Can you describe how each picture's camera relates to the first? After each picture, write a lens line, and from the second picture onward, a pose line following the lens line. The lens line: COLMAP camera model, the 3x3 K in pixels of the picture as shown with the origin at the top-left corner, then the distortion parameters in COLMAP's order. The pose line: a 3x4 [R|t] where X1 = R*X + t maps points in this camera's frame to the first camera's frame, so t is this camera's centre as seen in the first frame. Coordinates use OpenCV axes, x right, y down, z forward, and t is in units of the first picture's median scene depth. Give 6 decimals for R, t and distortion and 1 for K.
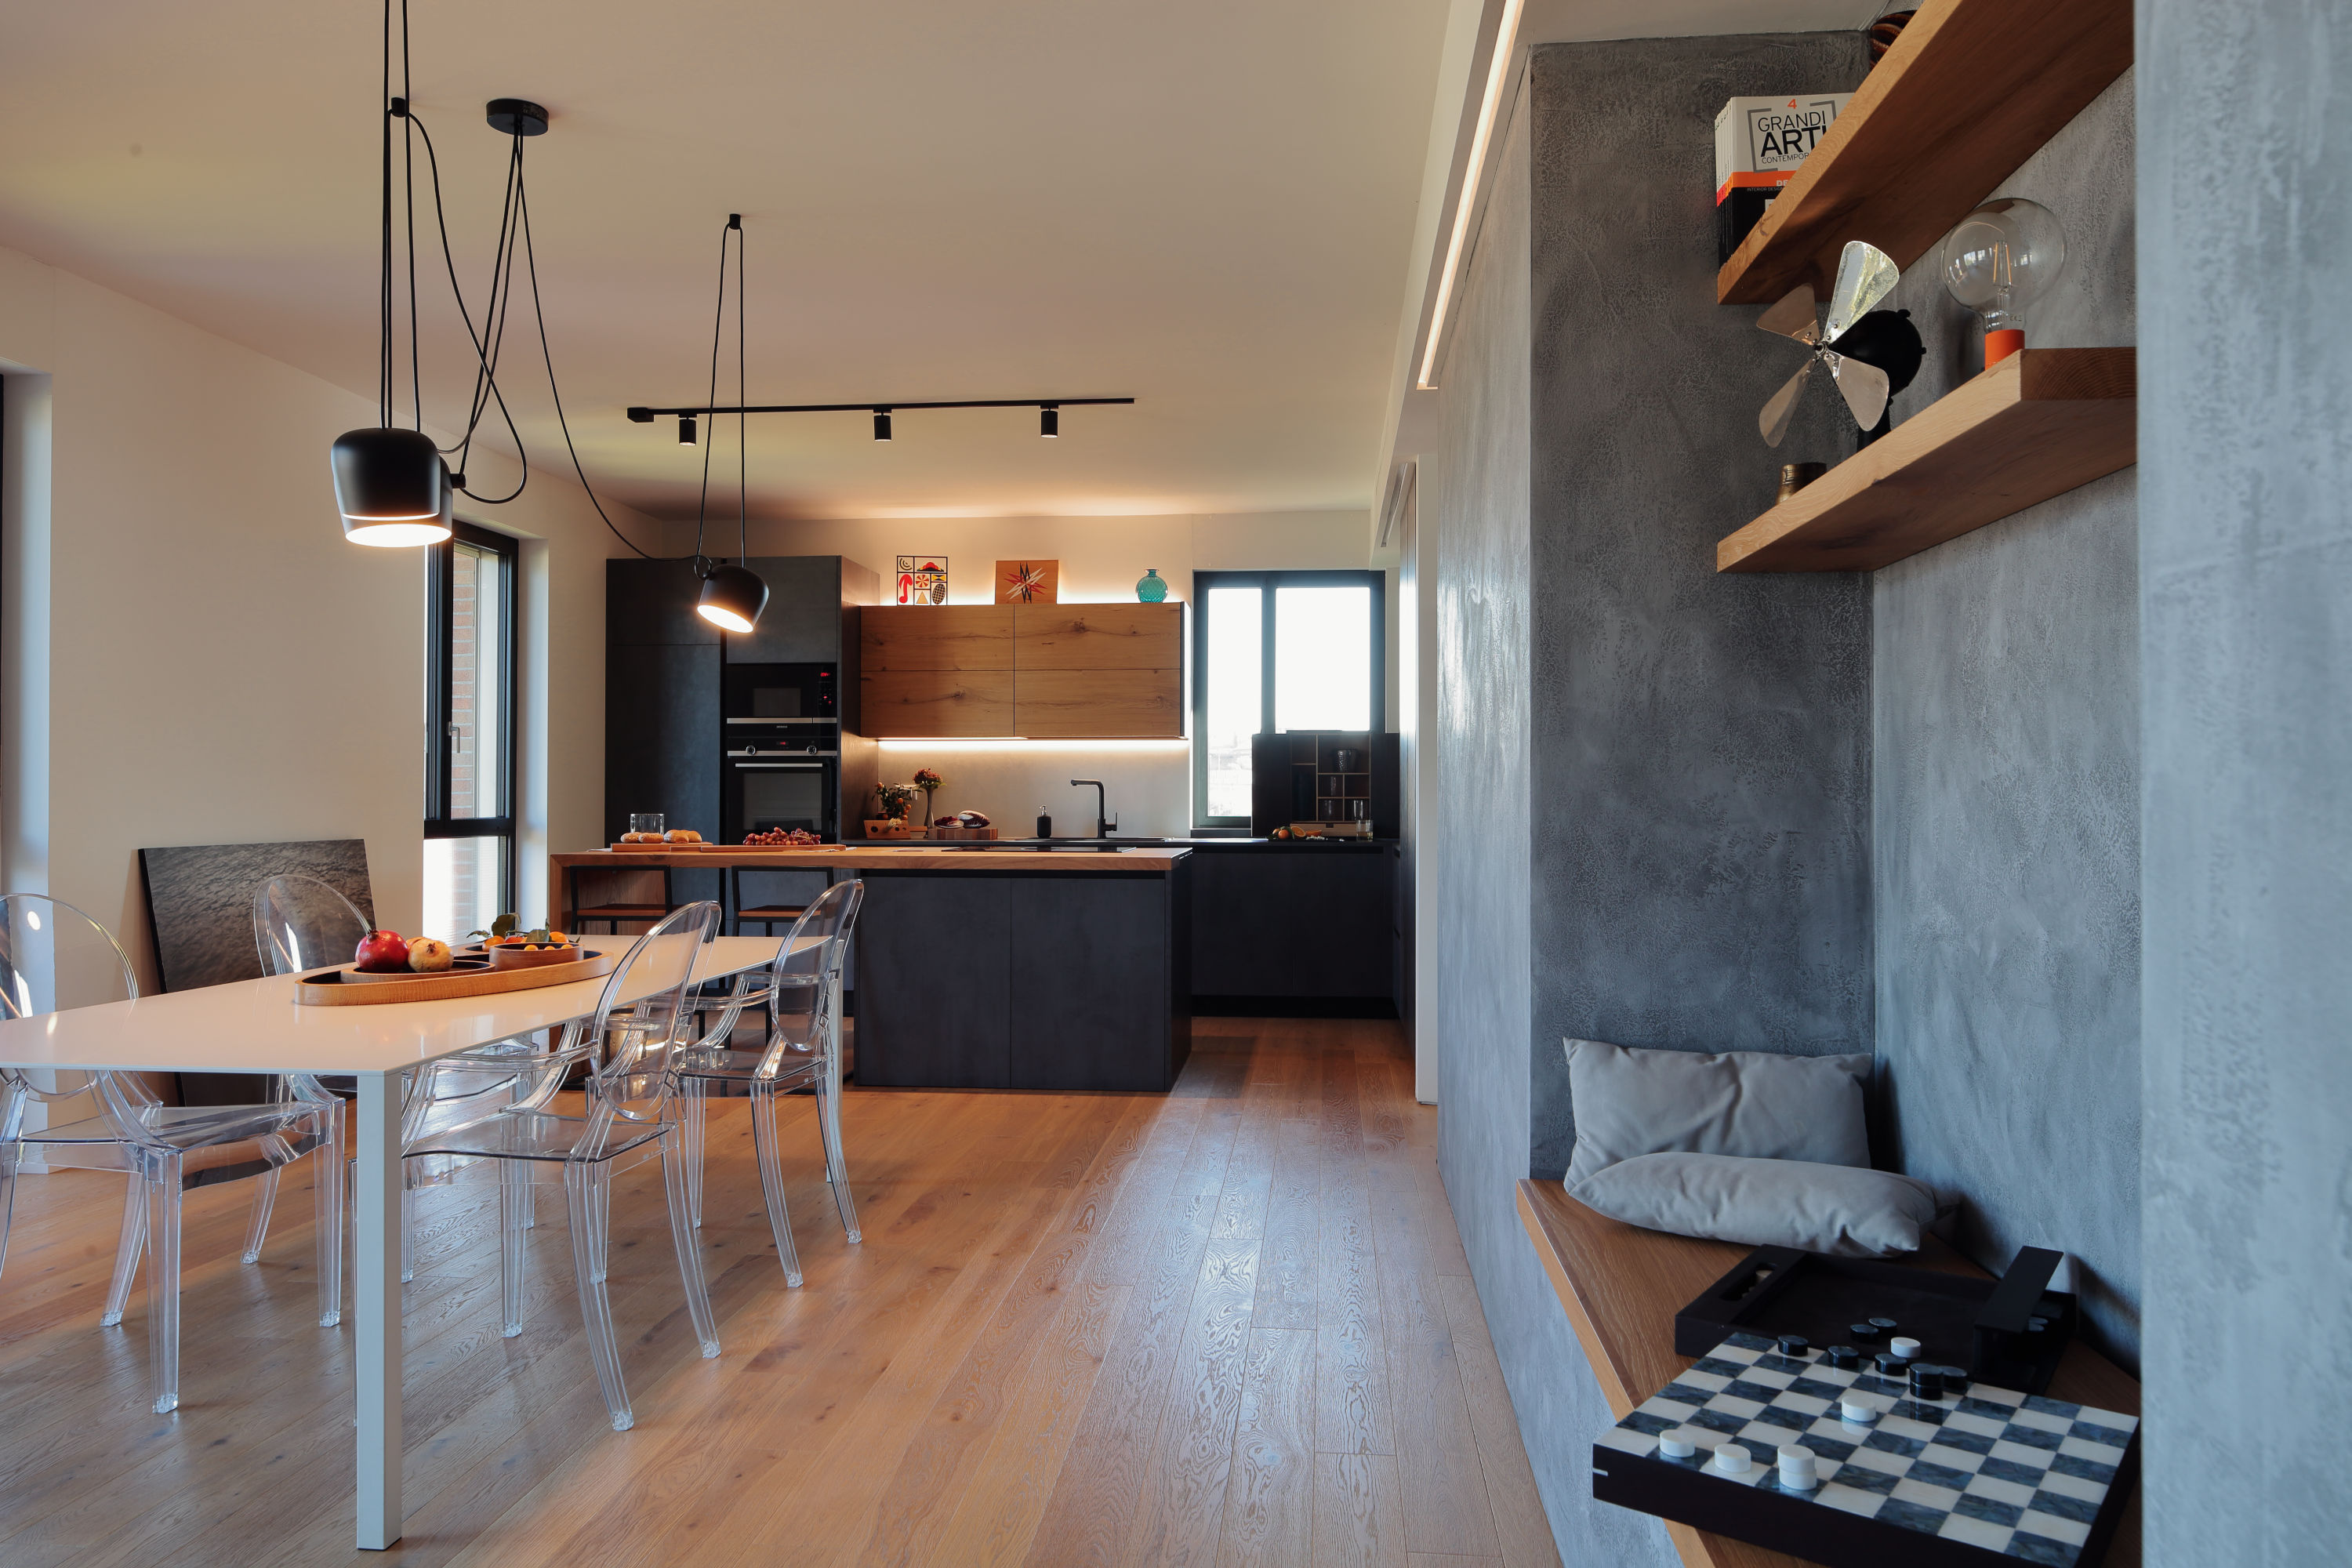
lens RADIAL K [[1580.9, 0, 1169.0], [0, 1580.9, 778.9], [0, 0, 1]] dist [-0.008302, -0.001003]
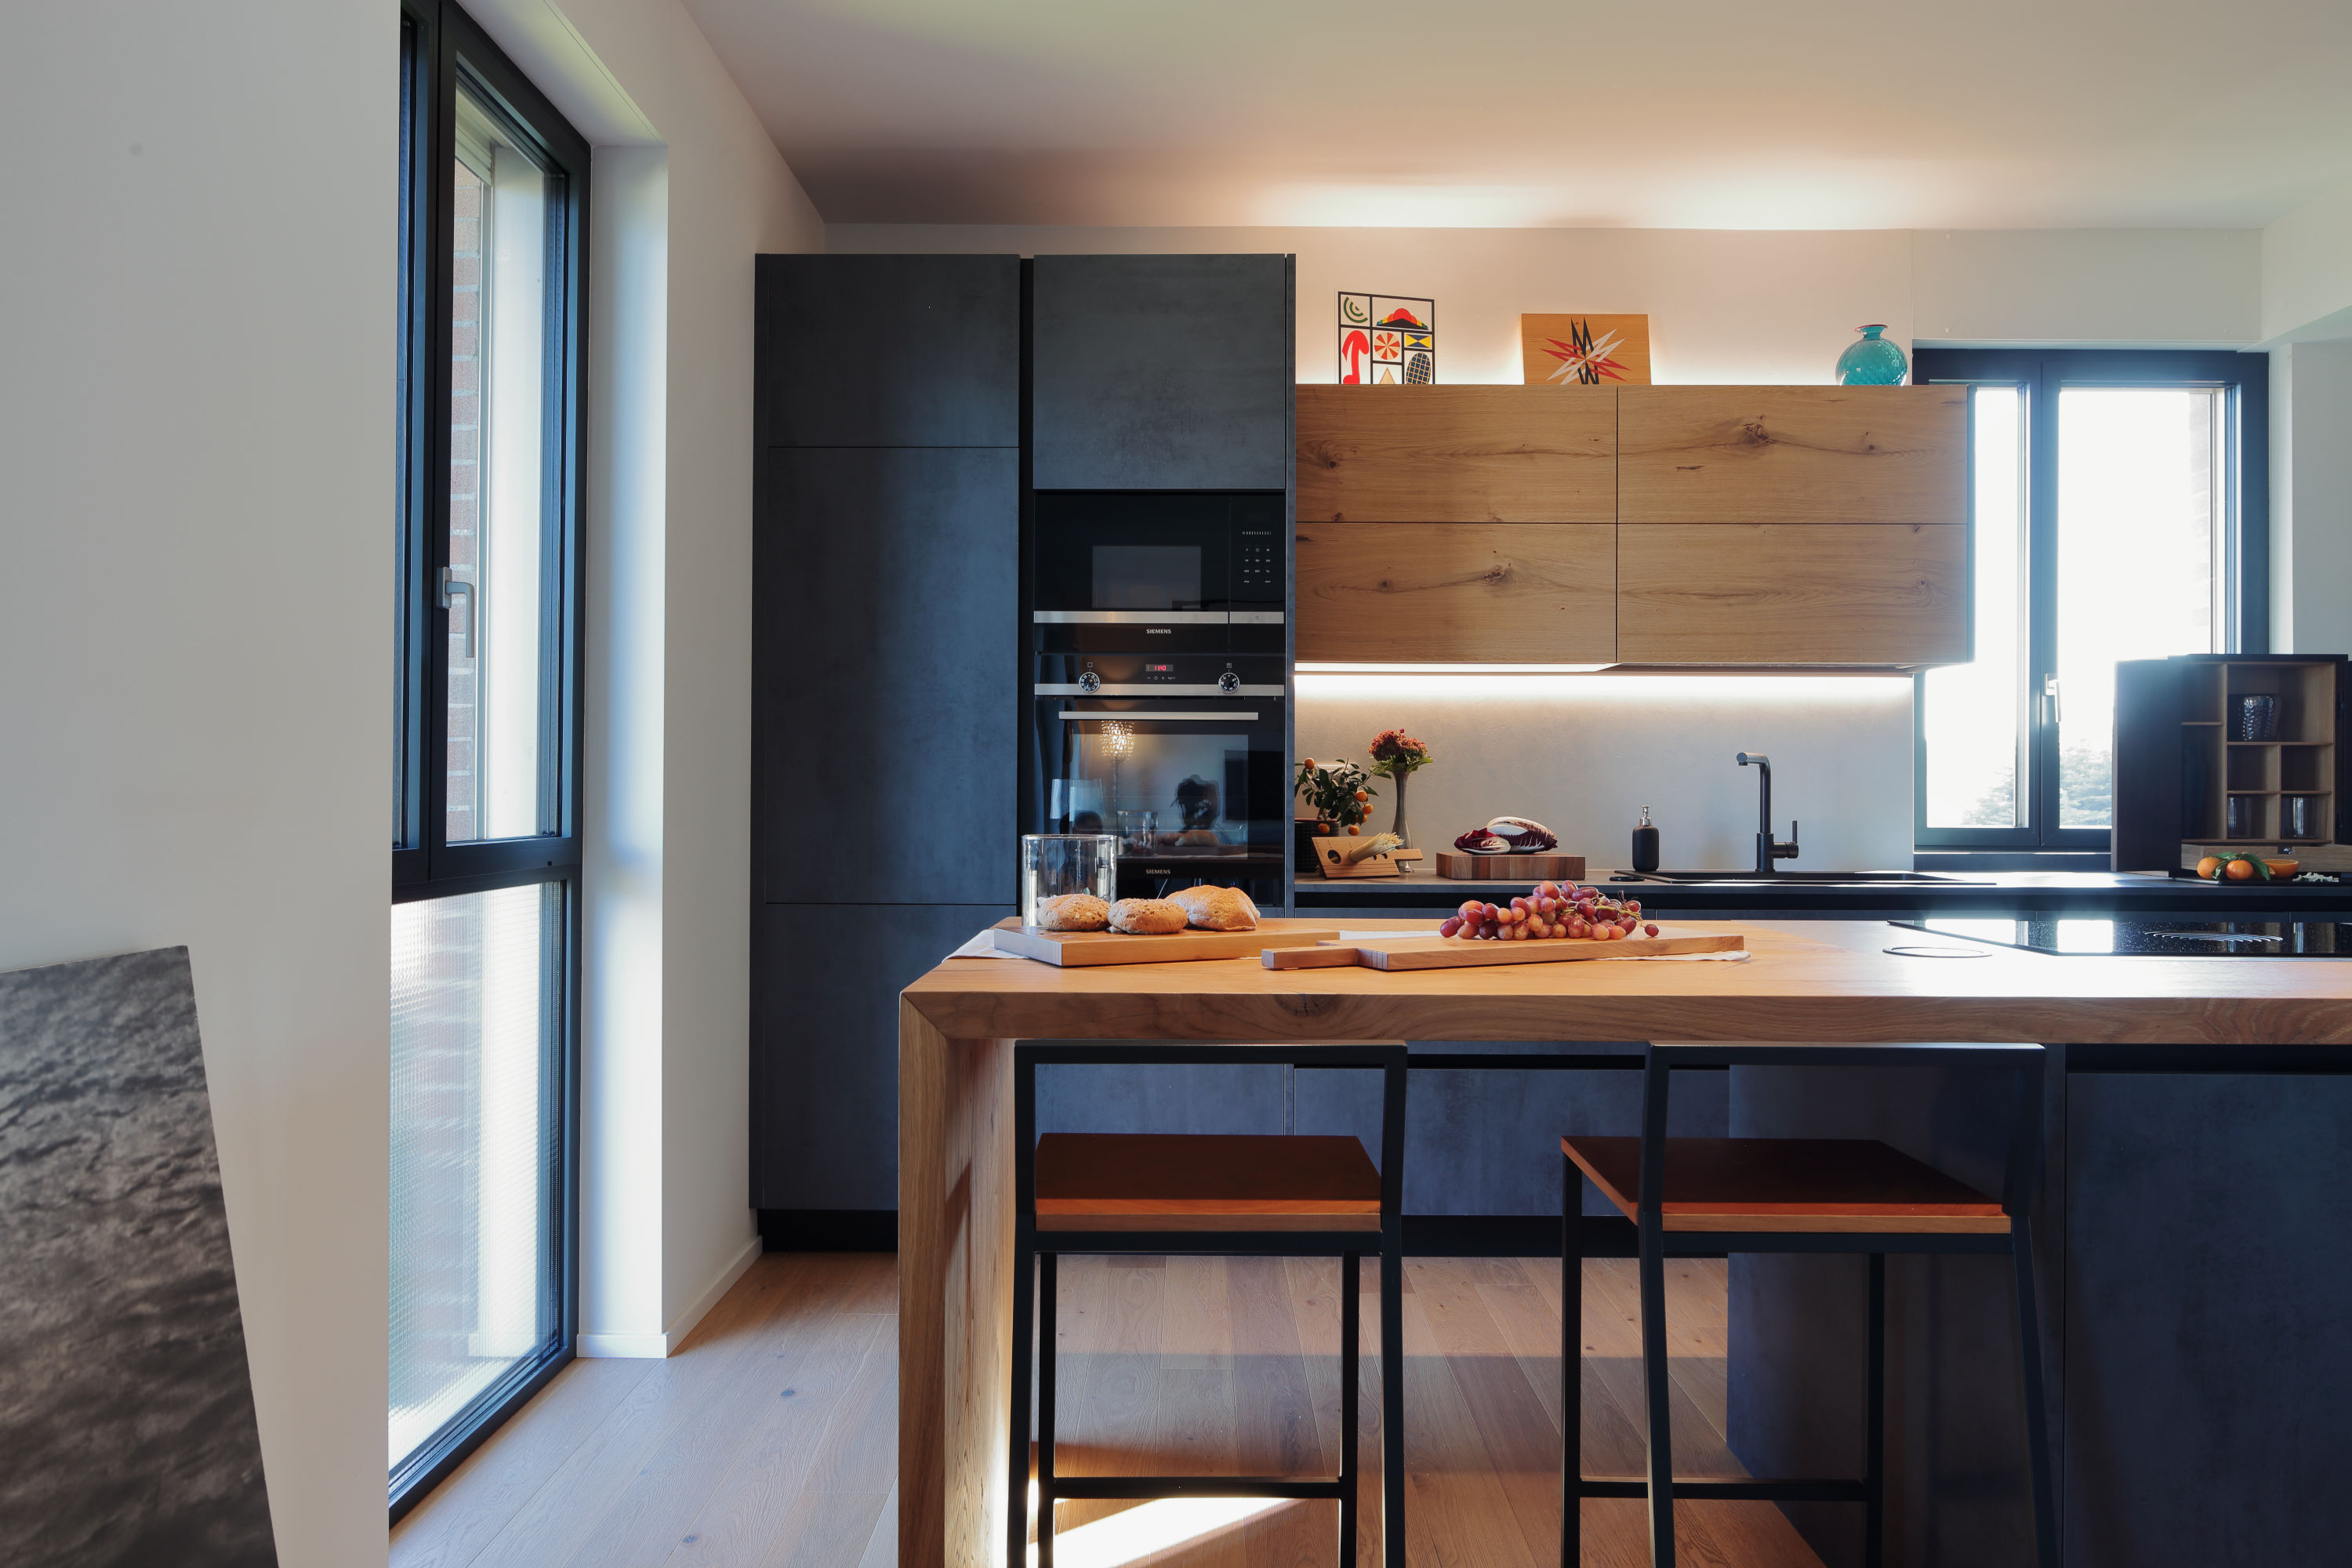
lens RADIAL K [[1580.9, 0, 1169.0], [0, 1580.9, 778.9], [0, 0, 1]] dist [-0.008302, -0.001003]
pose [[0.996376, 0.003818, 0.084970, -0.272097], [-0.004247, 0.999979, 0.004870, 0.006820], [-0.084950, -0.005213, 0.996372, 0.533140]]
